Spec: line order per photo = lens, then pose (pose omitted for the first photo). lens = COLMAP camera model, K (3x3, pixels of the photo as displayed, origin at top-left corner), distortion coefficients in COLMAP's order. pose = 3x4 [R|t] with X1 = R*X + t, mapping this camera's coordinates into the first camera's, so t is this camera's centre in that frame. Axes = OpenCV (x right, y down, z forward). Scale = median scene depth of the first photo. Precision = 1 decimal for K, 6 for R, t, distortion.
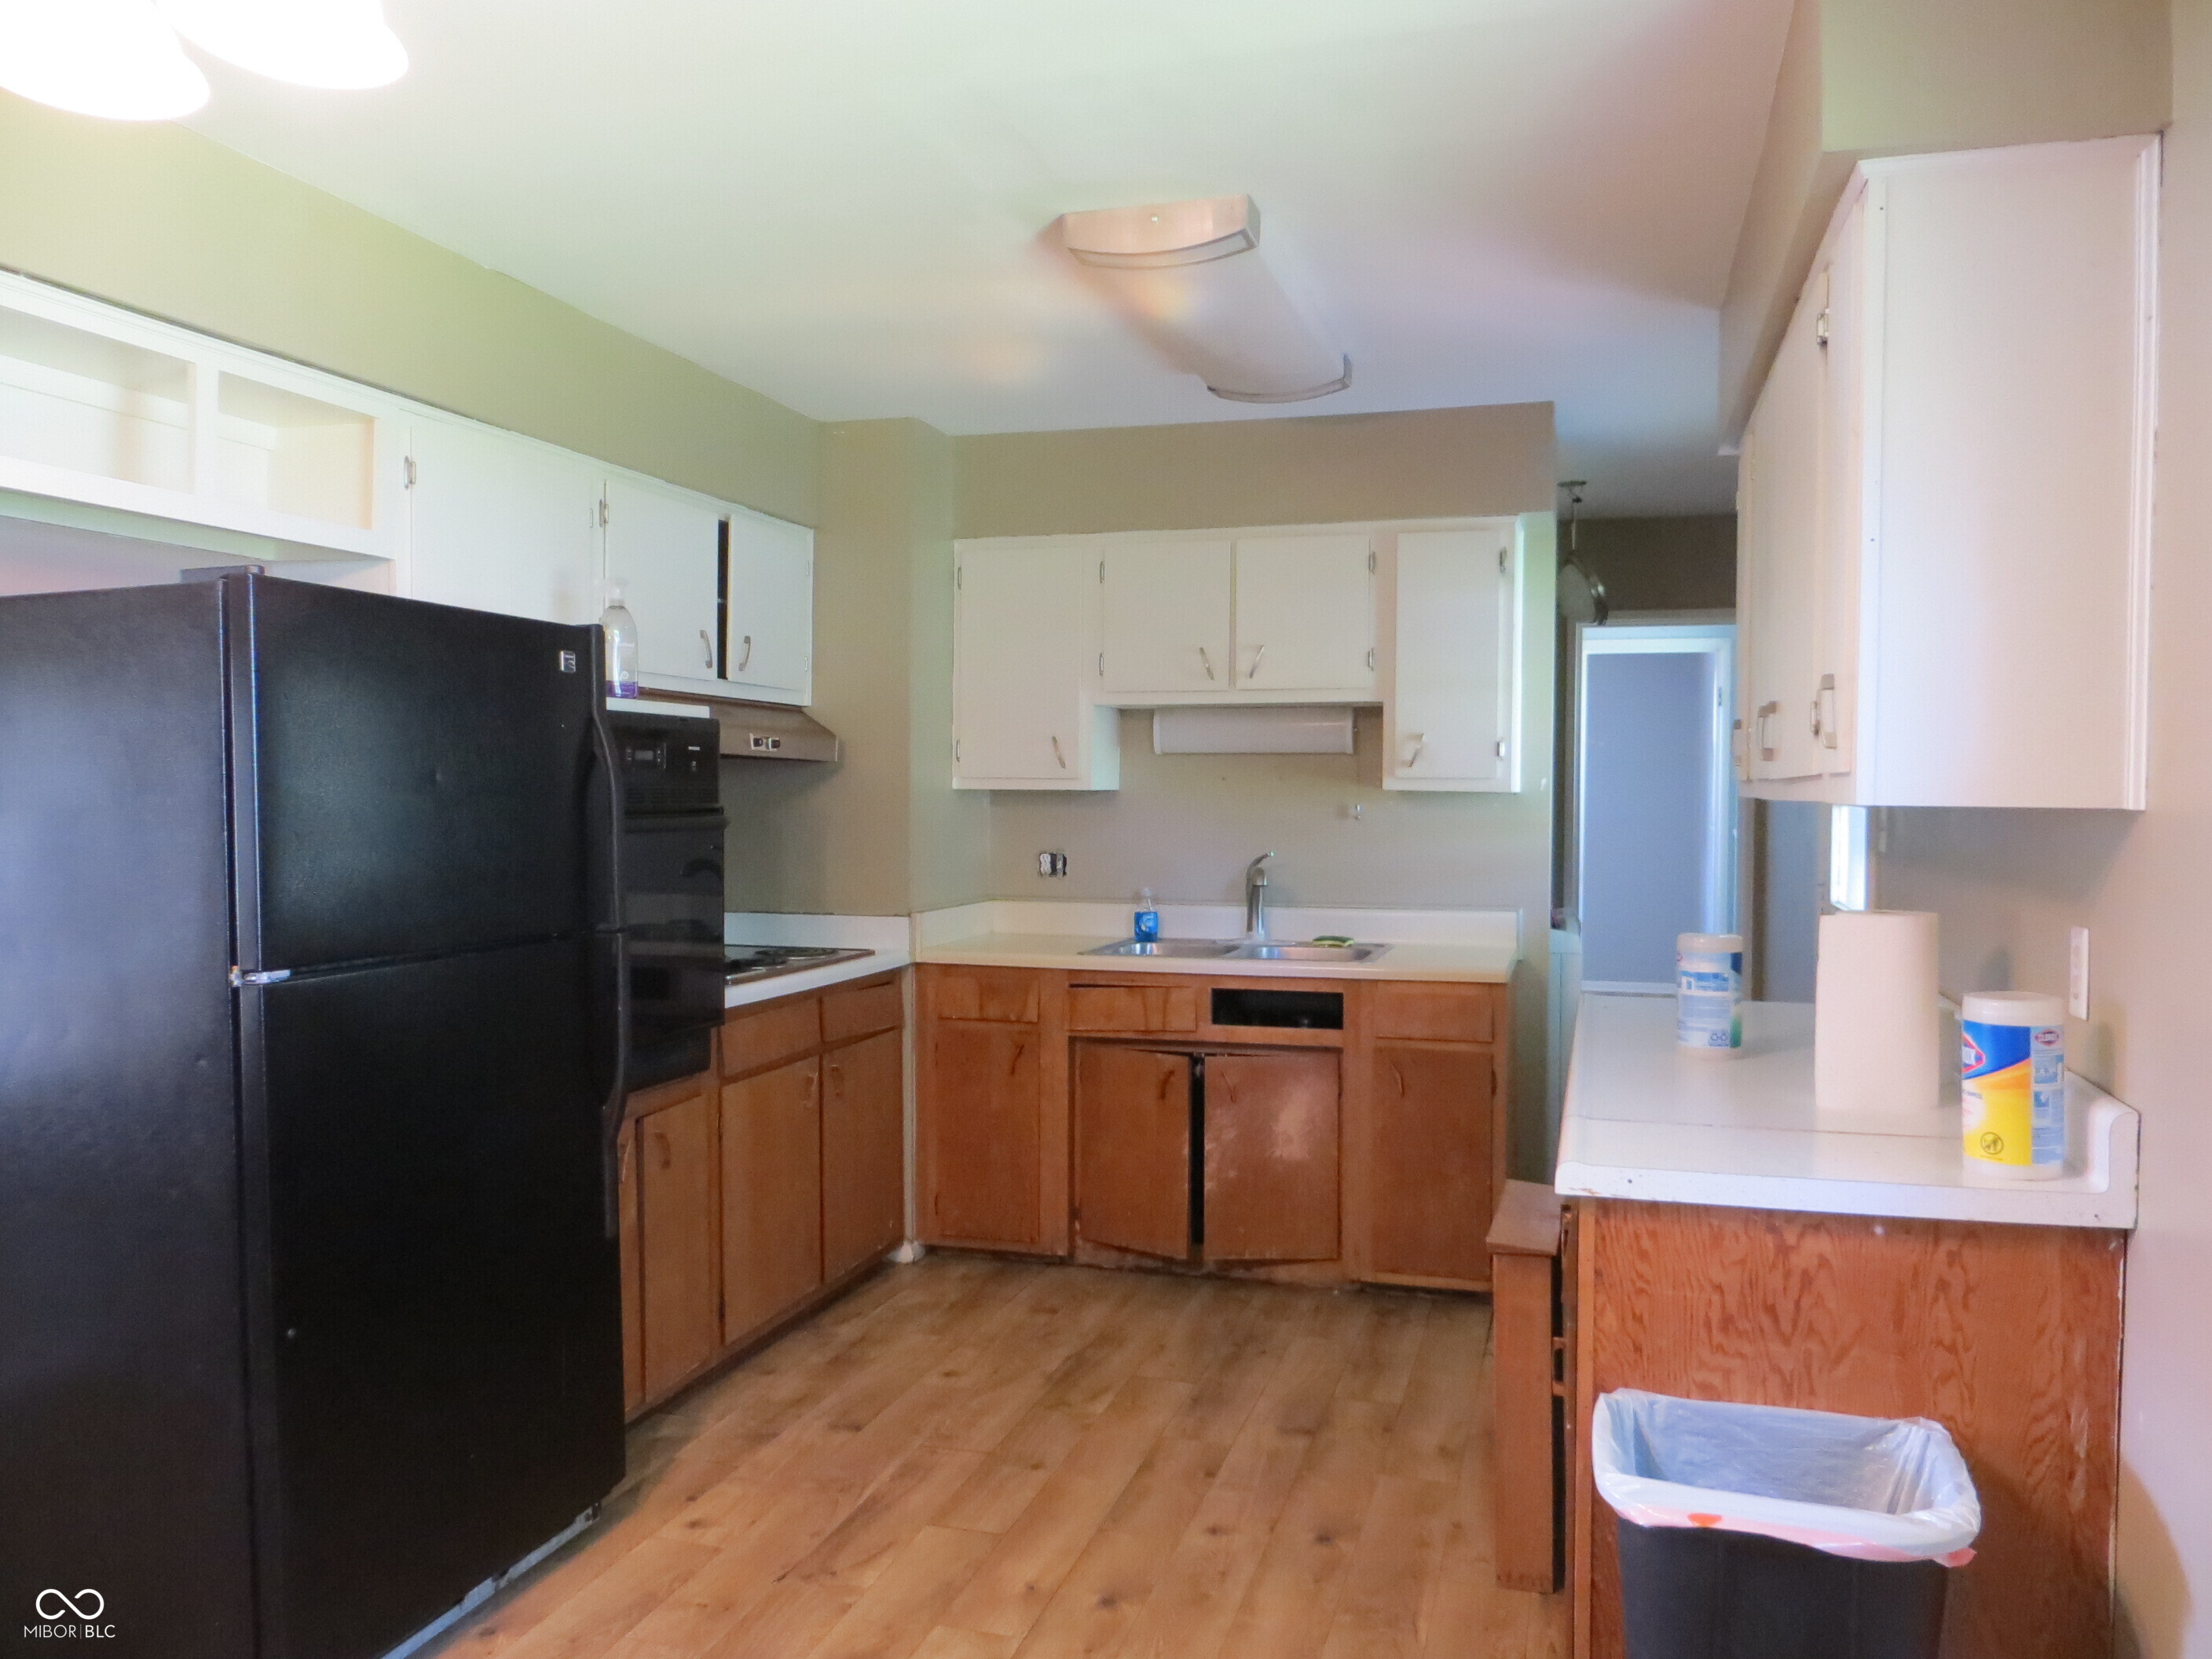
lens RADIAL K [[1658.3, 0, 1115.9], [0, 1658.3, 831.6], [0, 0, 1]] dist [-0.003526, -0.014190]
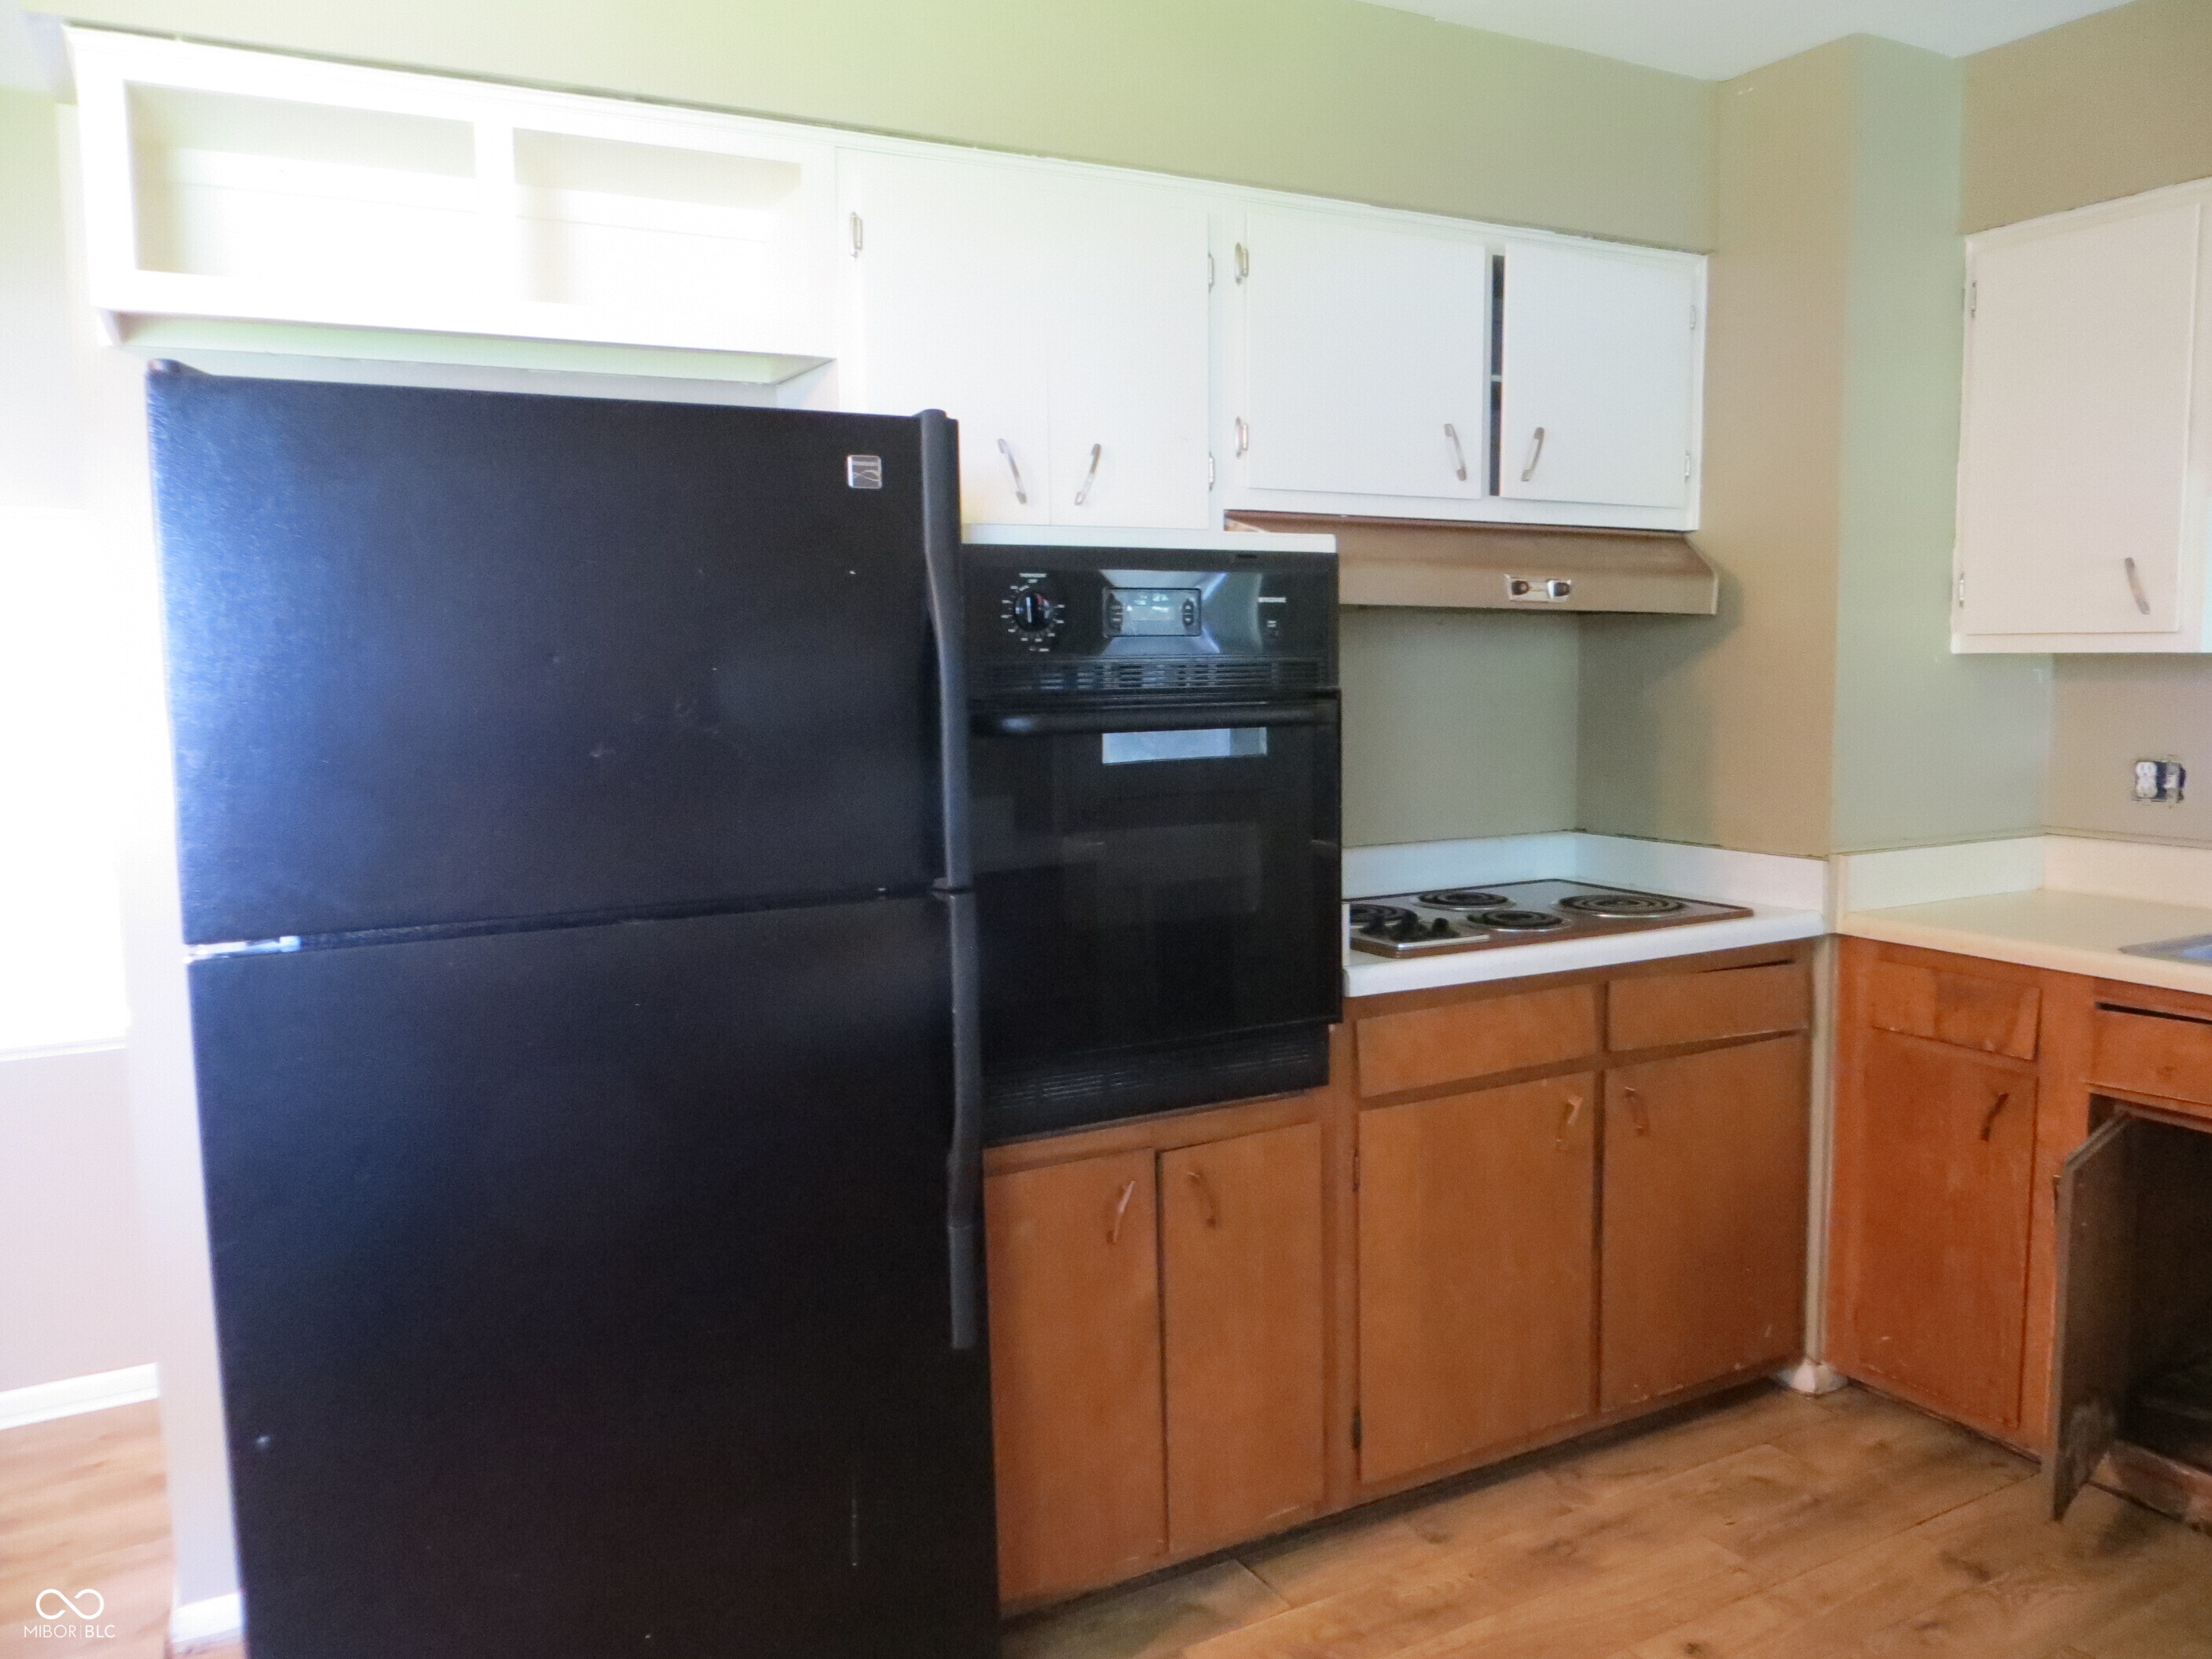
lens RADIAL K [[1658.3, 0, 1105.4], [0, 1658.3, 830.6], [0, 0, 1]] dist [-0.003526, -0.014190]
pose [[0.709890, 0.059554, -0.701790, 0.198351], [-0.002808, 0.996650, 0.081735, -0.016783], [0.704307, -0.056052, 0.707679, 0.604520]]
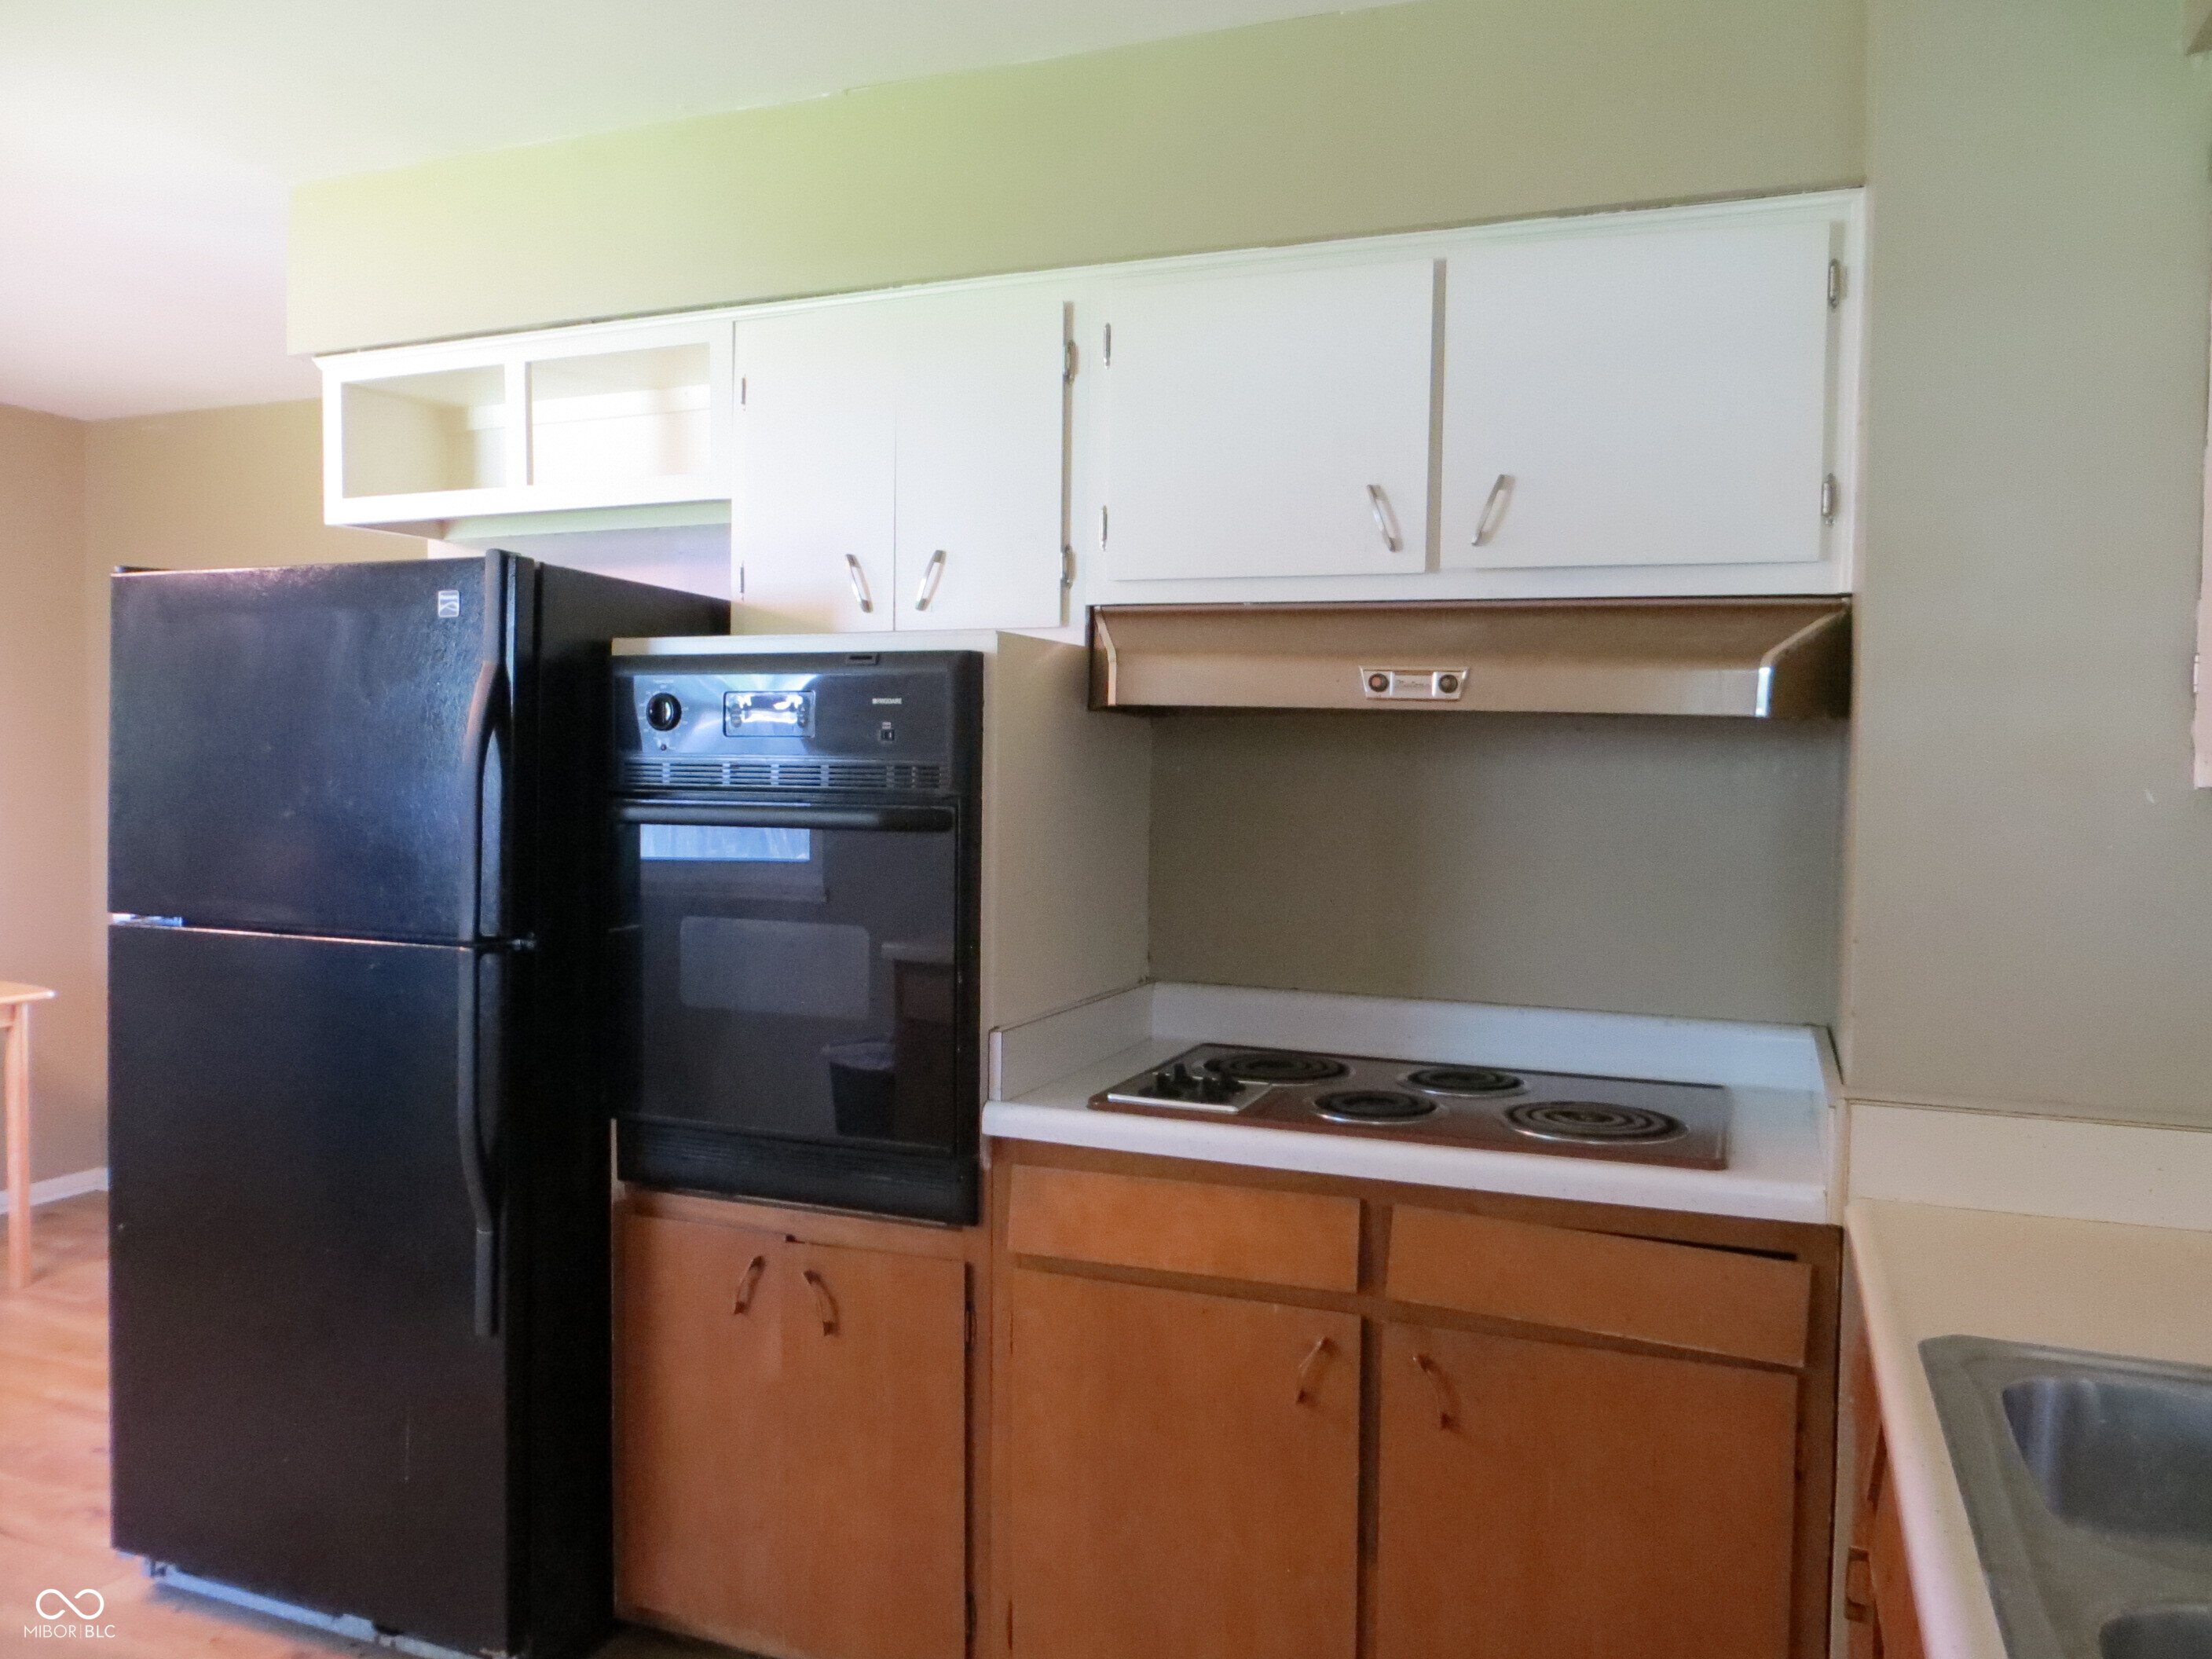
lens RADIAL K [[1658.3, 0, 1126.1], [0, 1658.3, 831.6], [0, 0, 1]] dist [-0.003526, -0.014190]
pose [[-0.095391, 0.037987, -0.994715, 0.455652], [-0.039486, 0.998341, 0.041913, -0.038637], [0.994656, 0.043276, -0.093733, 1.423838]]
